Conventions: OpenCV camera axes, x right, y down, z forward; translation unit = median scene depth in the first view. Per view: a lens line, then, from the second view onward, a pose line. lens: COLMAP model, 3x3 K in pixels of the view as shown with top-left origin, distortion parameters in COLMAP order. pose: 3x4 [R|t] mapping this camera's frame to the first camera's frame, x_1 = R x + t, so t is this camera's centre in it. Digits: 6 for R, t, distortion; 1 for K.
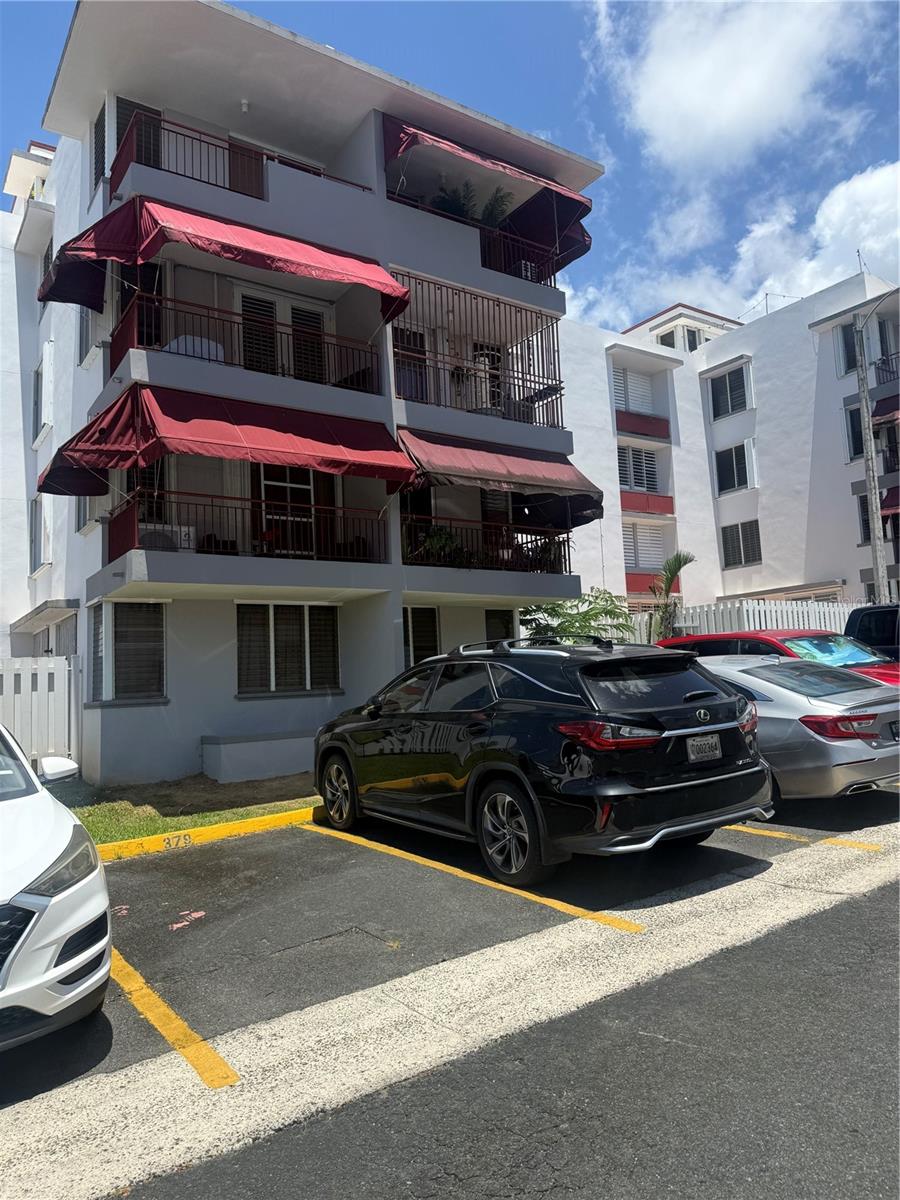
lens RADIAL K [[849.1, 0, 450.0], [0, 849.1, 600.0], [0, 0, 1]] dist [-0.000830, 0.000547]
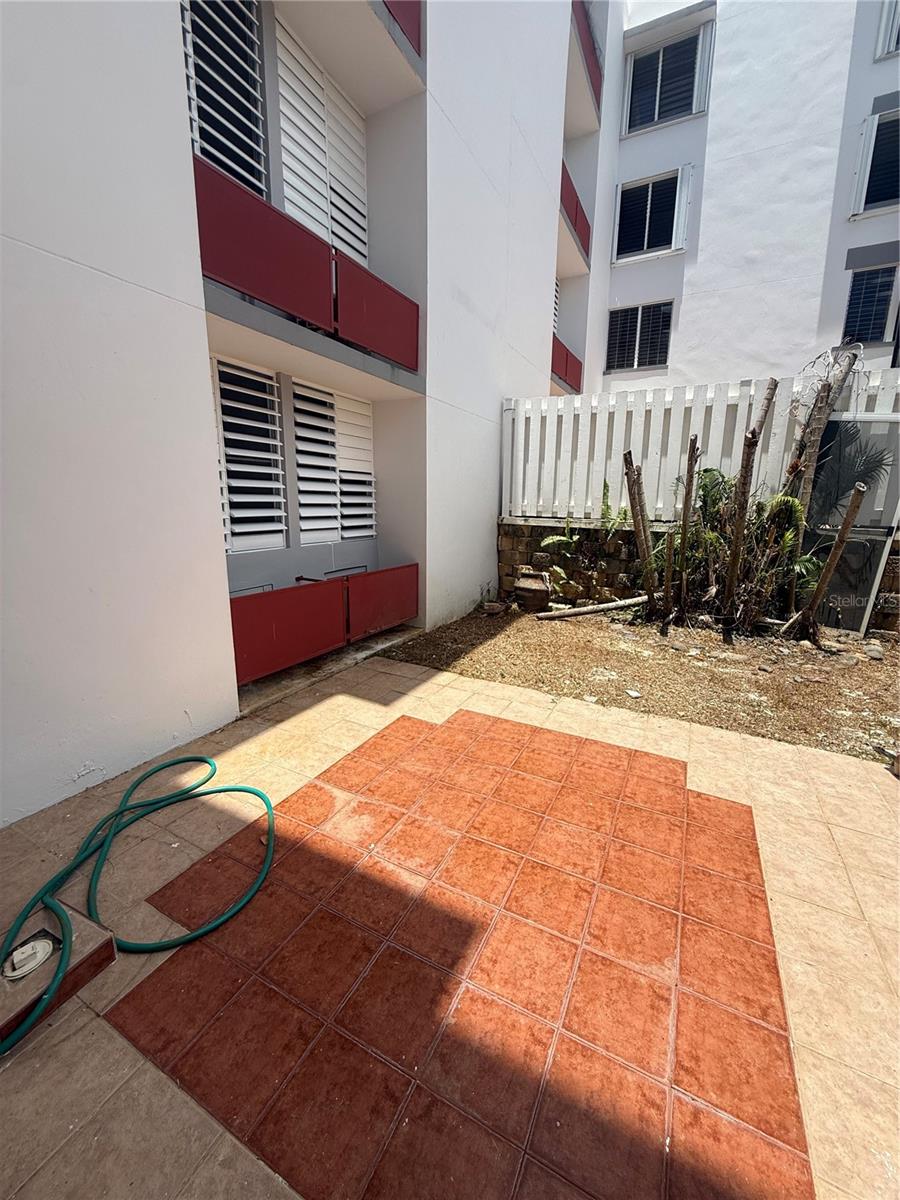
lens RADIAL K [[476.4, 0, 448.0], [0, 476.4, 597.7], [0, 0, 1]] dist [-0.003257, -0.000444]
pose [[0.881354, -0.041082, 0.470667, -0.007090], [-0.101058, 0.956763, 0.272749, 0.056612], [-0.461521, -0.287953, 0.839095, 0.689892]]
